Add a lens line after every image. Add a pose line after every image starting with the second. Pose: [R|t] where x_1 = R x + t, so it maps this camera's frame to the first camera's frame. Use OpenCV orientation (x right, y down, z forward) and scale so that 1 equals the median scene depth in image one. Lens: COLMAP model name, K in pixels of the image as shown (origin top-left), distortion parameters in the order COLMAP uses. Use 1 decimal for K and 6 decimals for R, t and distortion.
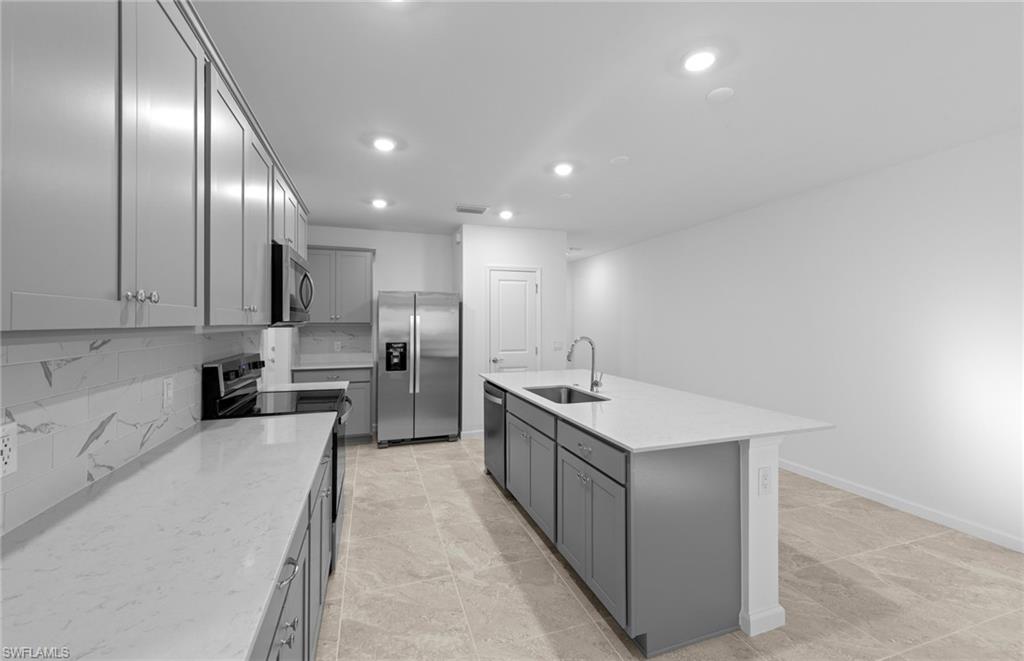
lens RADIAL K [[407.9, 0, 507.3], [0, 407.9, 319.1], [0, 0, 1]] dist [0.002229, 0.000041]
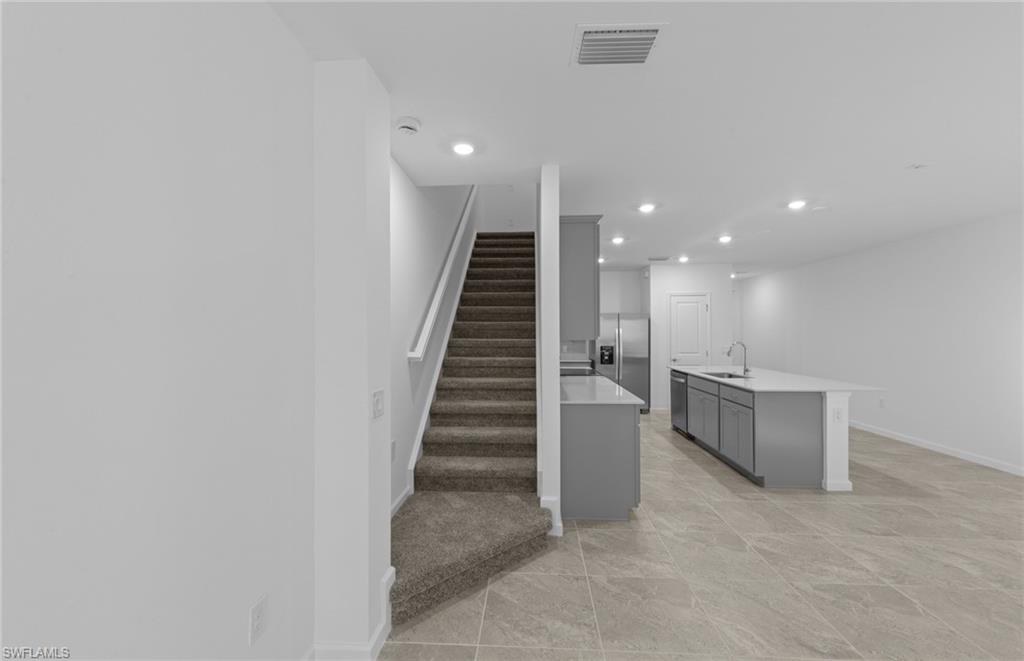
lens RADIAL K [[406.1, 0, 512.0], [0, 406.1, 330.5], [0, 0, 1]] dist [0.007237, -0.000061]
pose [[0.930795, -0.004104, -0.365519, -0.063333], [0.006121, 0.999972, 0.004360, -0.015360], [0.365491, -0.006296, 0.930793, -0.835868]]
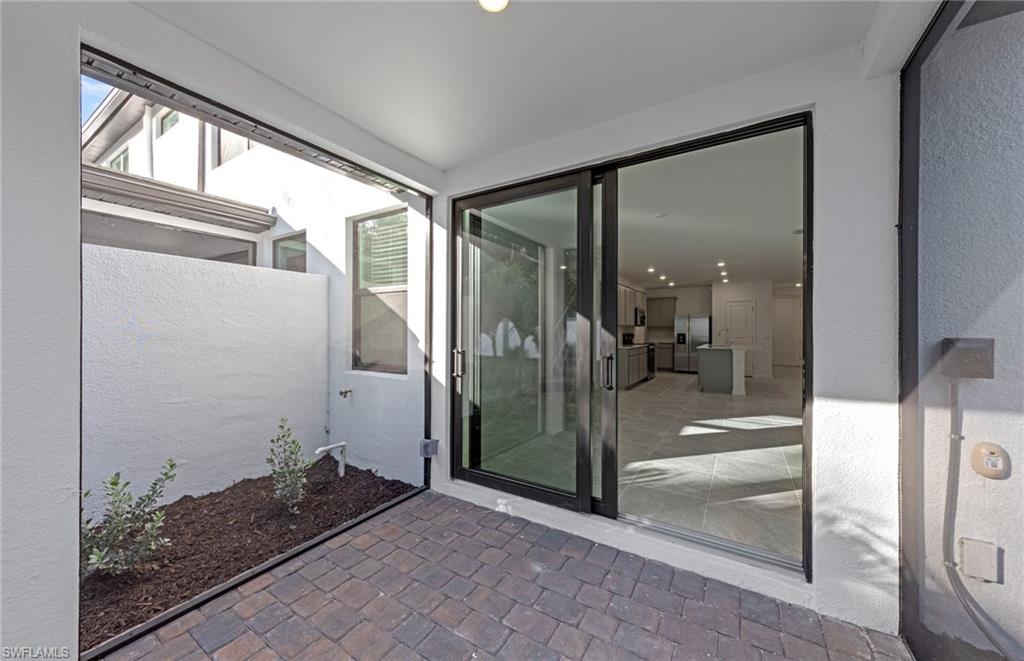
lens RADIAL K [[370.8, 0, 512.0], [0, 370.8, 330.5], [0, 0, 1]] dist [0.000312, 0.000006]
pose [[0.638046, 0.001267, -0.769997, 1.266298], [0.002870, 0.999988, 0.004024, 0.039540], [0.769993, -0.004778, 0.638034, -1.976386]]
